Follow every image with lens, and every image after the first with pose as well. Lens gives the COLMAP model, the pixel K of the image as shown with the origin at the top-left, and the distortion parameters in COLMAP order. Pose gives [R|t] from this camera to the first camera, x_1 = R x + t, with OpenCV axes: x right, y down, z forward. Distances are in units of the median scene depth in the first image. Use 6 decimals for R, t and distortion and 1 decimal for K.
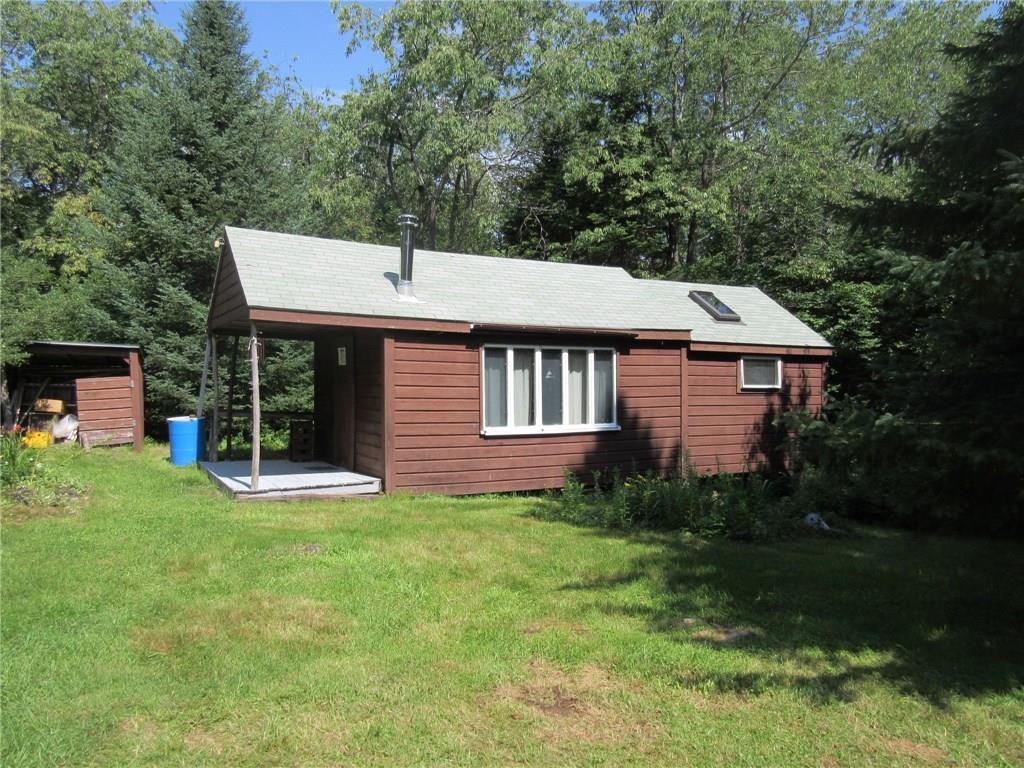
lens RADIAL K [[763.1, 0, 512.1], [0, 763.1, 381.7], [0, 0, 1]] dist [-0.022544, 0.009073]
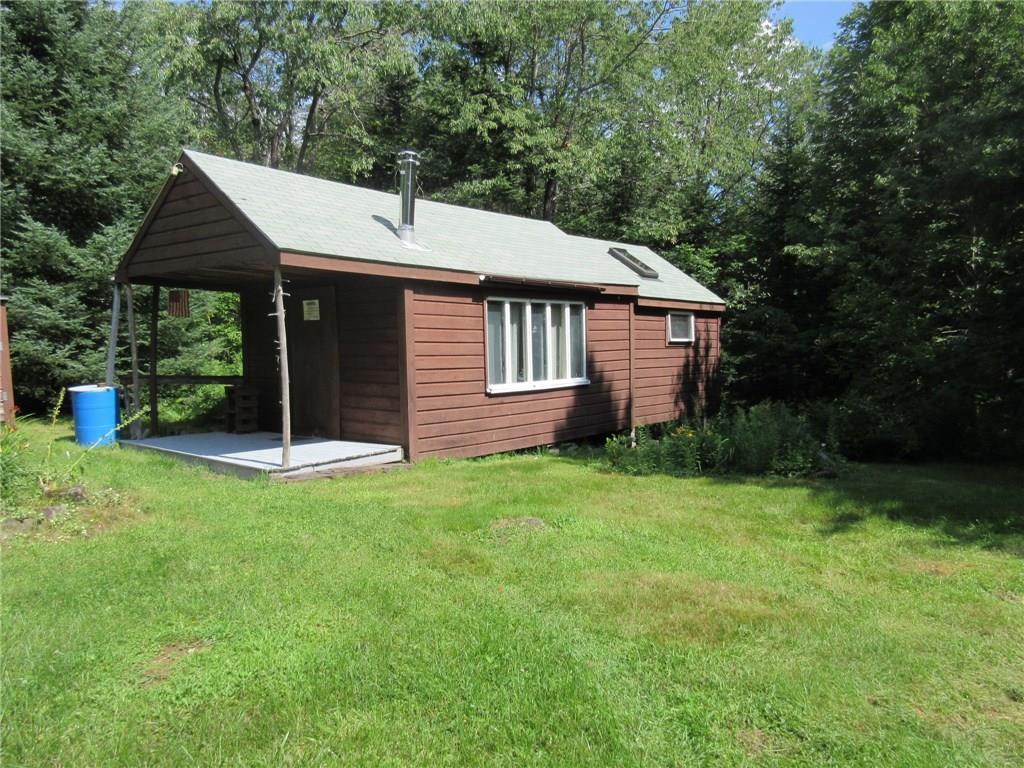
lens RADIAL K [[763.1, 0, 512.3], [0, 763.1, 387.1], [0, 0, 1]] dist [-0.022544, 0.009073]
pose [[0.931493, -0.034155, 0.362151, -0.334746], [0.011635, 0.997870, 0.064183, 0.001536], [-0.363572, -0.055572, 0.929907, 0.101895]]
